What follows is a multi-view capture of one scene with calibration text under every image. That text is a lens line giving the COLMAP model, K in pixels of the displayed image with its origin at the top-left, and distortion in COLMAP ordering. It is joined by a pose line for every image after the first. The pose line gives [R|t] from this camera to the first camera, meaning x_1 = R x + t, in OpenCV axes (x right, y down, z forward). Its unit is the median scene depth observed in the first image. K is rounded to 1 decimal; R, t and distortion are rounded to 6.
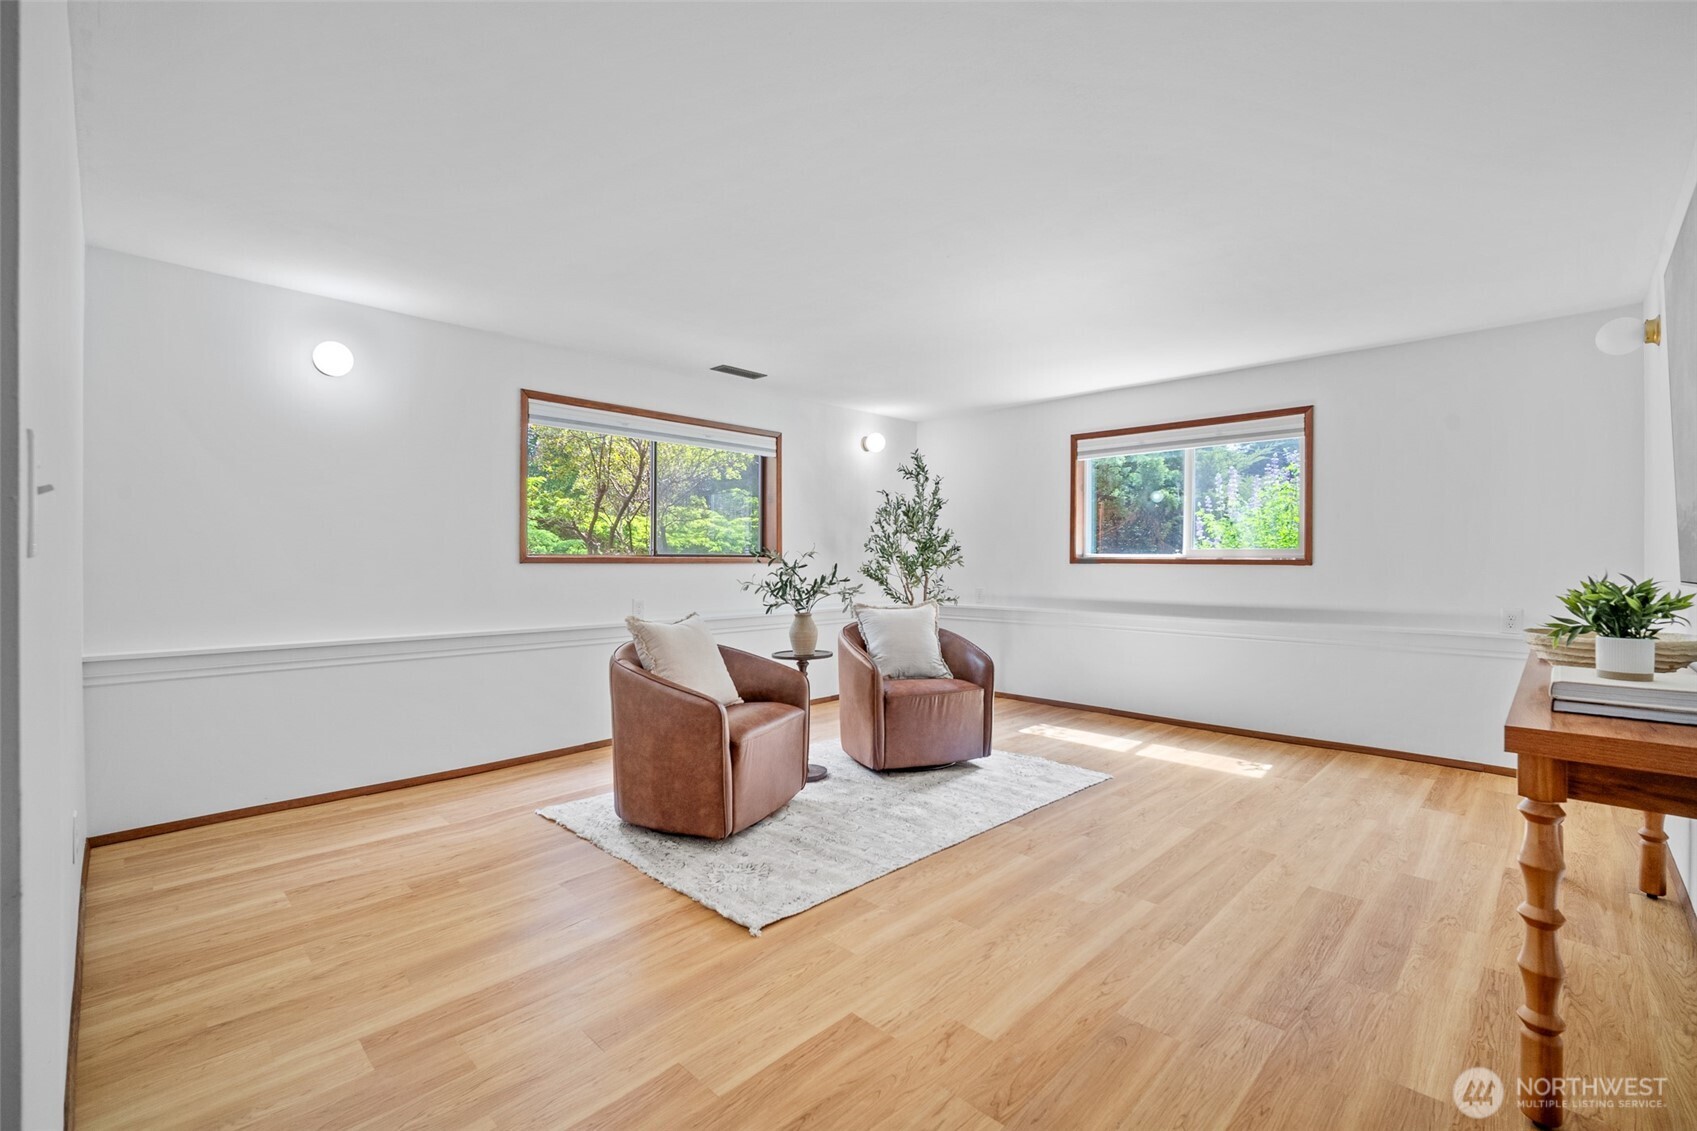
lens RADIAL K [[746.1, 0, 846.1], [0, 746.1, 558.7], [0, 0, 1]] dist [-0.007294, 0.001696]
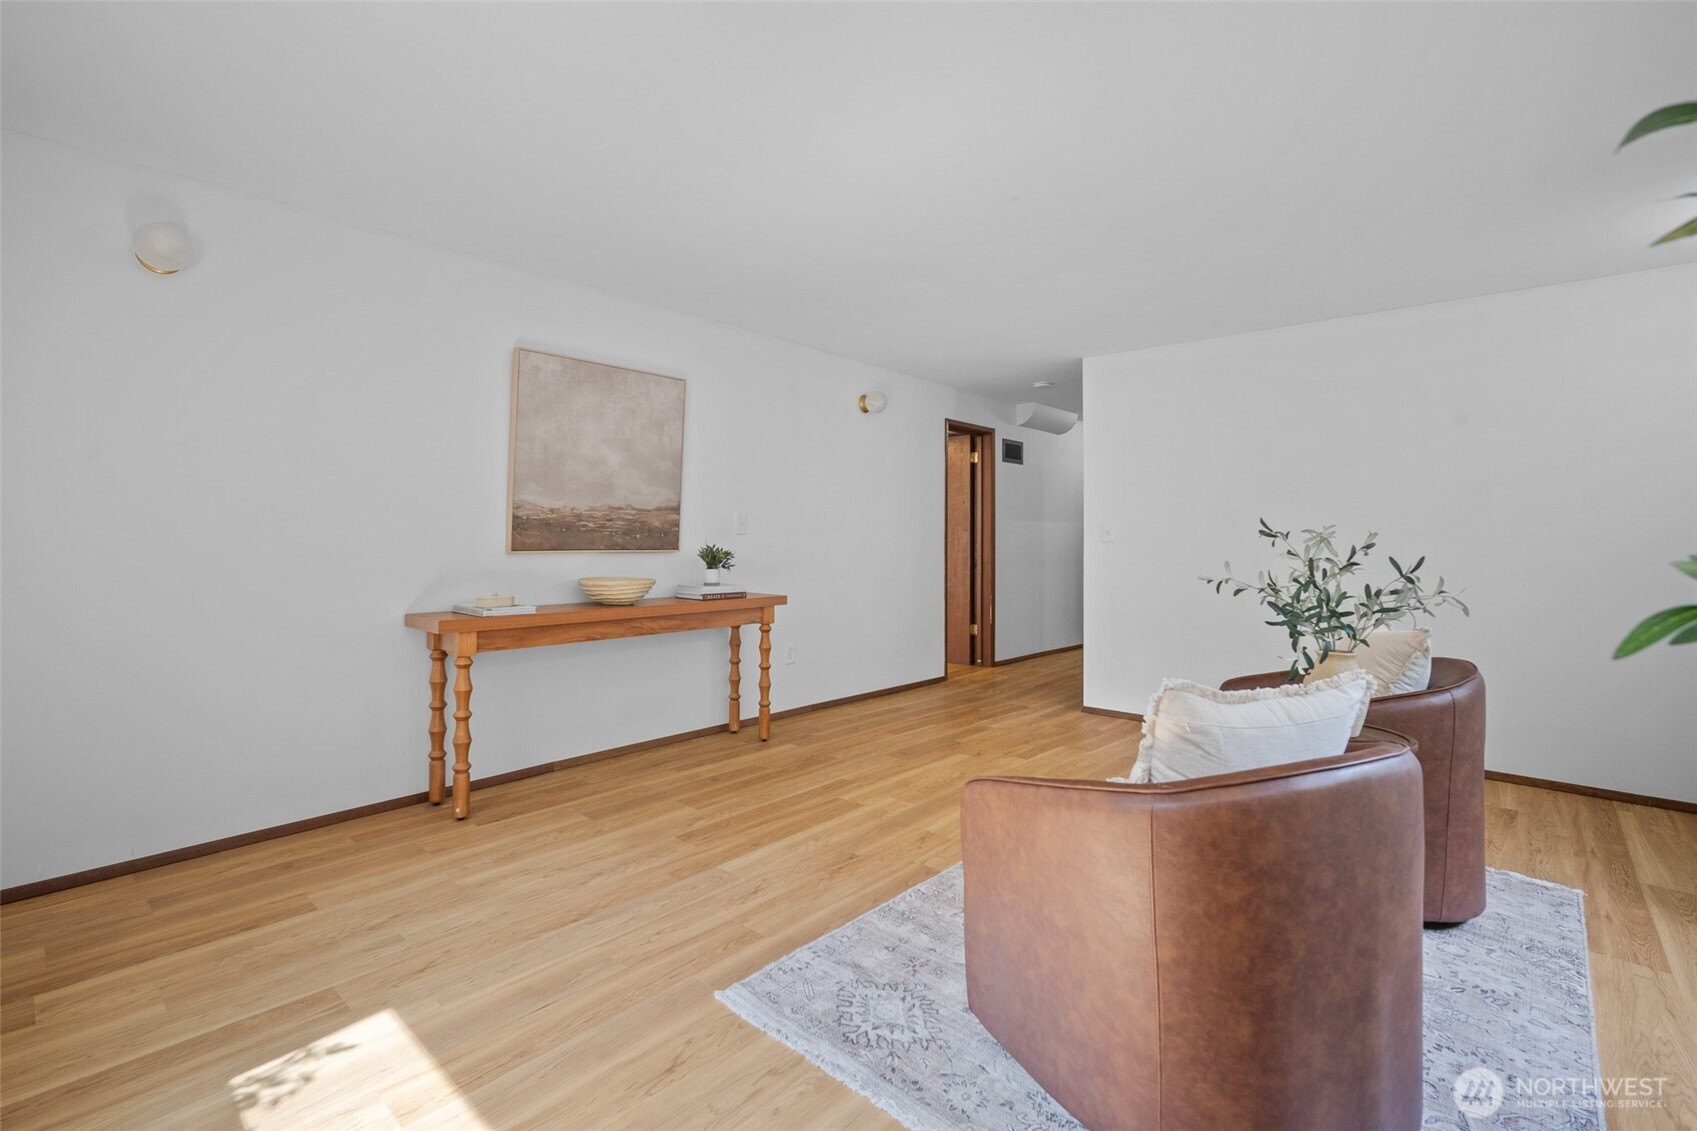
lens RADIAL K [[746.1, 0, 850.6], [0, 746.1, 554.5], [0, 0, 1]] dist [-0.007294, 0.001696]
pose [[-0.998420, -0.009654, -0.055354, 0.402270], [-0.010815, 0.999727, 0.020713, 0.001146], [0.055139, 0.021279, -0.998252, 1.977745]]
